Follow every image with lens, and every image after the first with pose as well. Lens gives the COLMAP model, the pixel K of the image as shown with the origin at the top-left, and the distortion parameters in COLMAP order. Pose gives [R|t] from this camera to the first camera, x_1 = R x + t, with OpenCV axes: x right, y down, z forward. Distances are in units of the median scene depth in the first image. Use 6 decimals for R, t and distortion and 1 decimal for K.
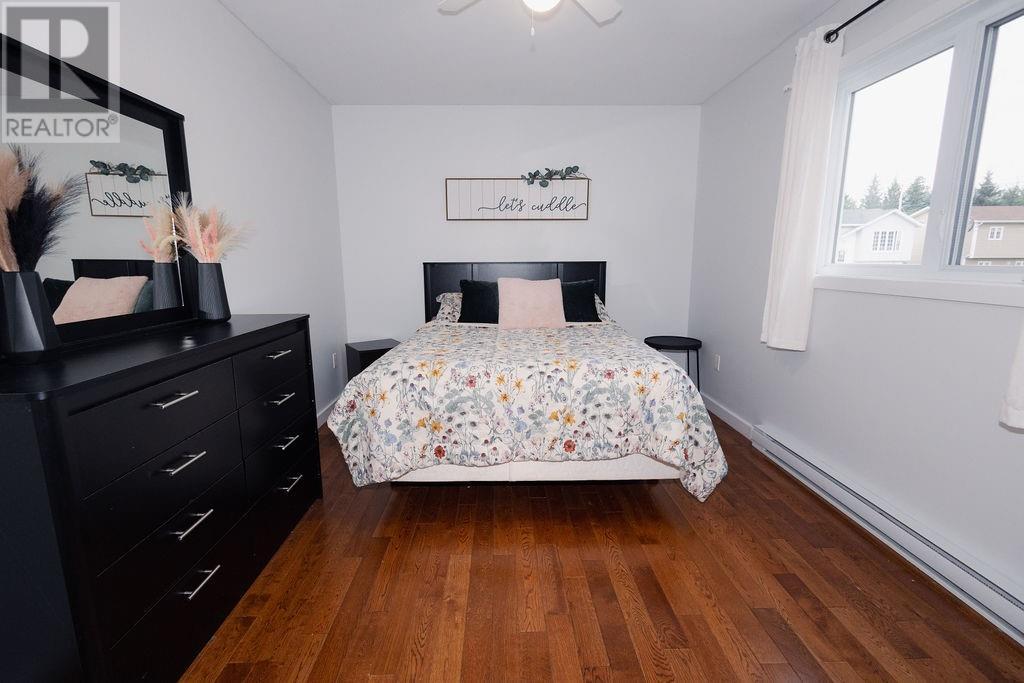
lens RADIAL K [[472.1, 0, 510.0], [0, 472.1, 343.2], [0, 0, 1]] dist [0.010136, -0.000402]
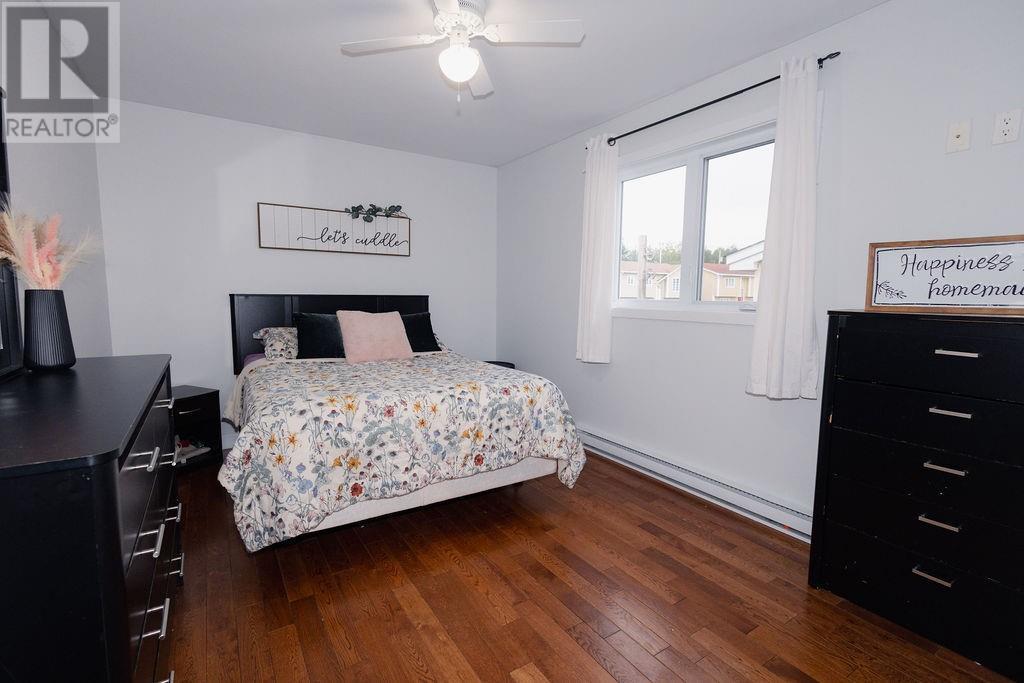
lens RADIAL K [[472.1, 0, 510.0], [0, 472.1, 343.2], [0, 0, 1]] dist [0.010136, -0.000402]
pose [[0.853579, -0.040391, 0.519395, -0.377324], [0.077870, 0.995682, -0.050542, 0.007251], [-0.515111, 0.083587, 0.853038, -0.004388]]
